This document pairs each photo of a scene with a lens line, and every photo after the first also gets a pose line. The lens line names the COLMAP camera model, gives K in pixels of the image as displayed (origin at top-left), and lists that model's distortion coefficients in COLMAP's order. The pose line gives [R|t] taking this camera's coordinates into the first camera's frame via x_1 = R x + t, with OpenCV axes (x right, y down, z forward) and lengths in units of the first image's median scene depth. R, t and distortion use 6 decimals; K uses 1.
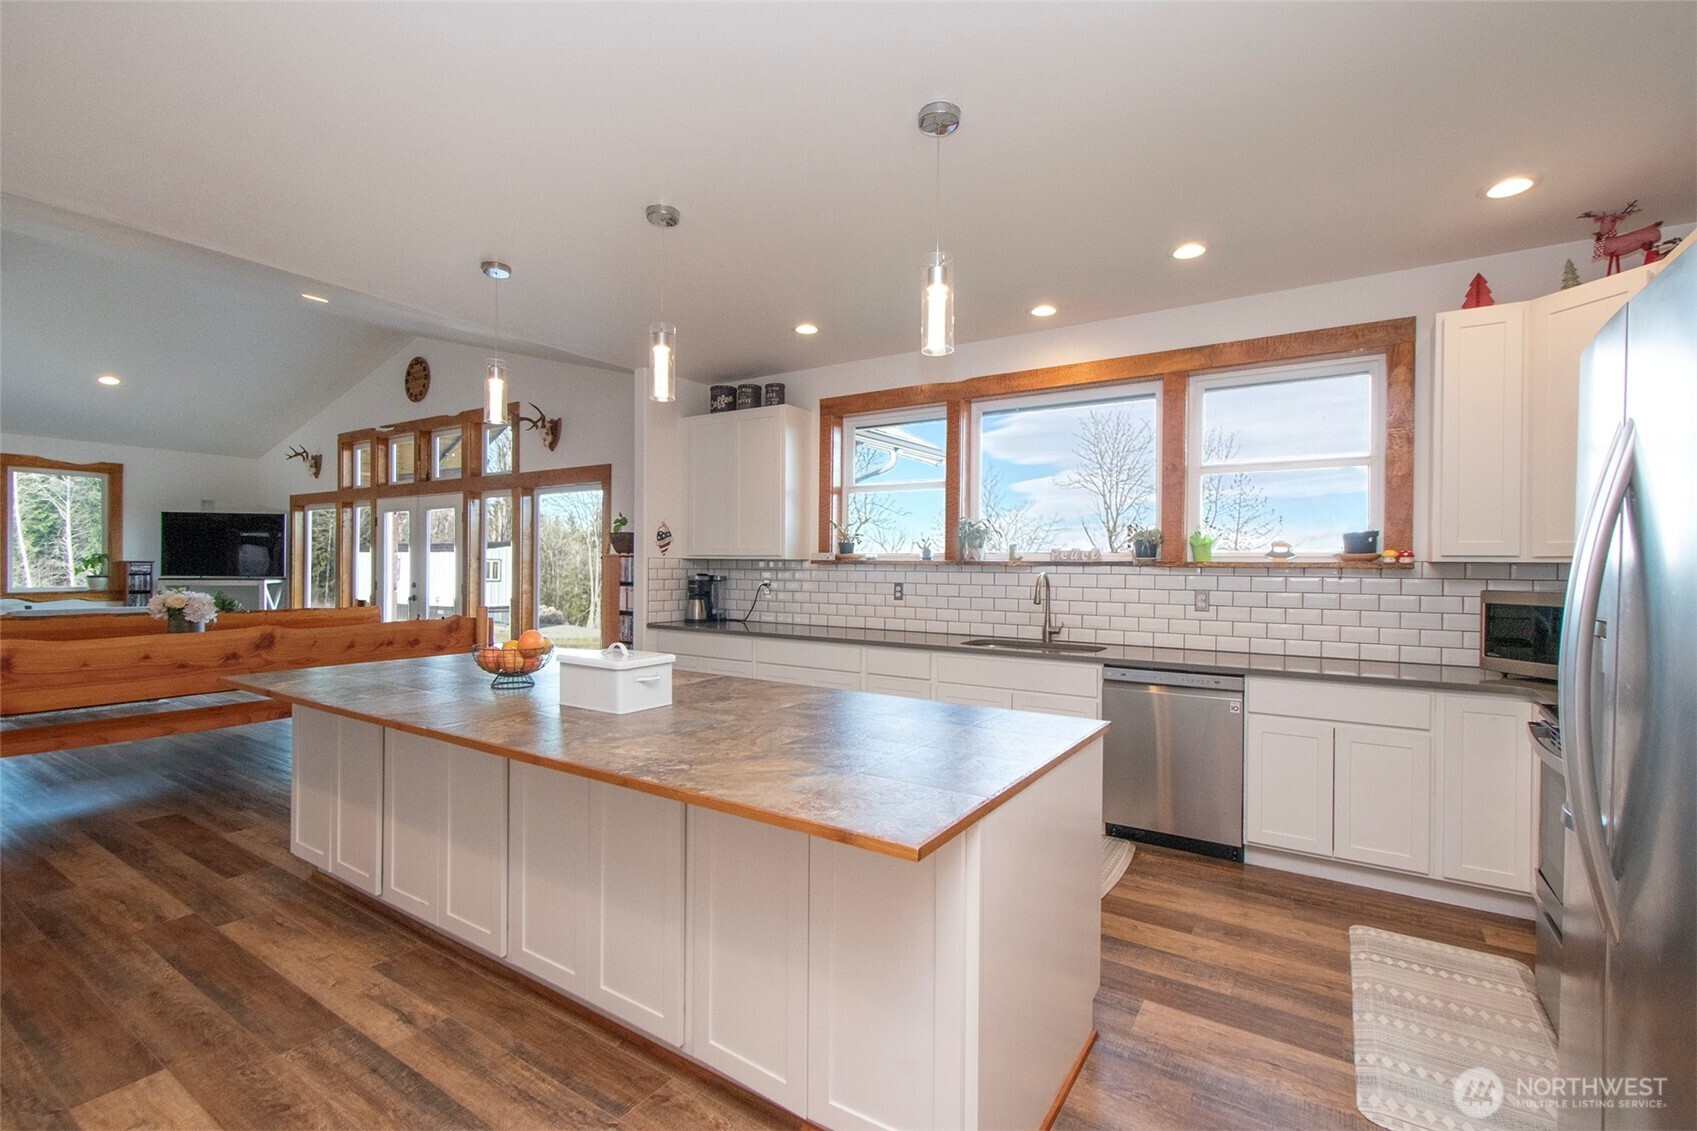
lens RADIAL K [[750.4, 0, 842.8], [0, 750.4, 568.0], [0, 0, 1]] dist [0.001284, 0.000058]
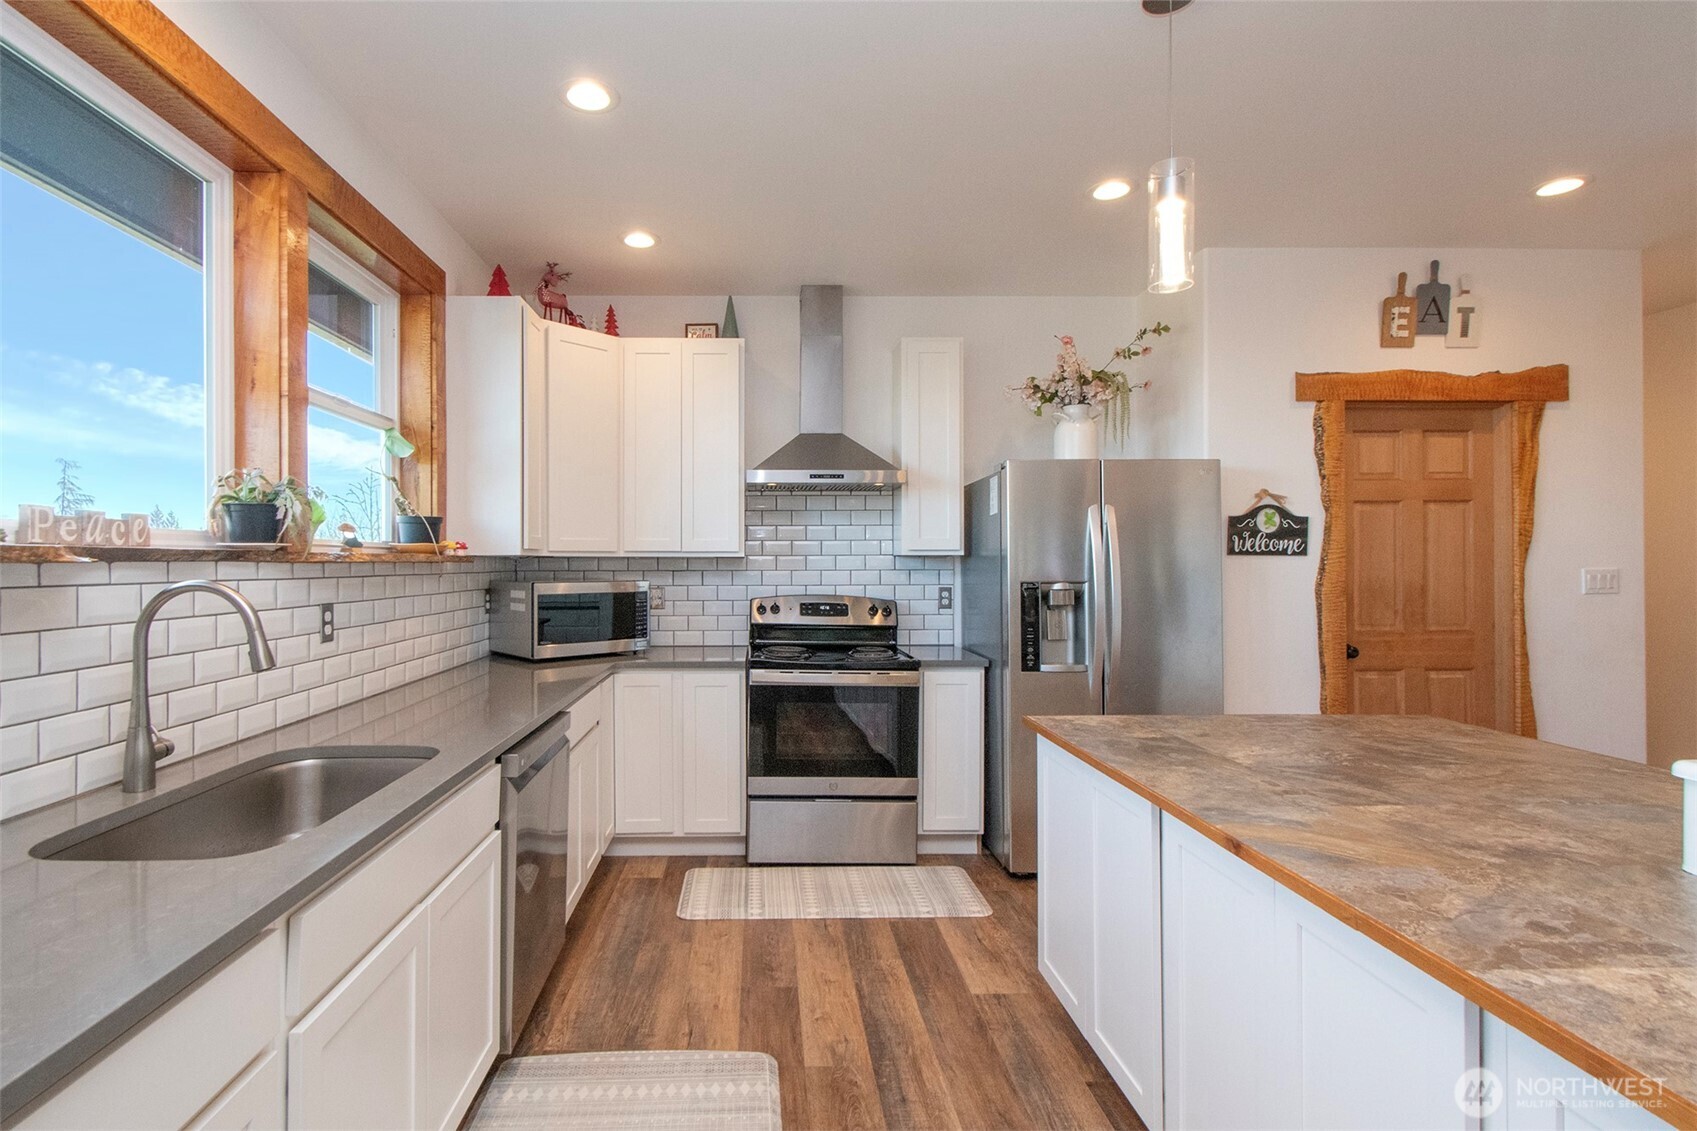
lens RADIAL K [[806.1, 0, 771.7], [0, 806.1, 561.7], [0, 0, 1]] dist [0.001597, 0.000176]
pose [[-0.559982, -0.006205, 0.828482, -0.110875], [-0.001319, 0.999977, 0.006599, -0.002686], [-0.828504, 0.002603, -0.559977, 0.599531]]
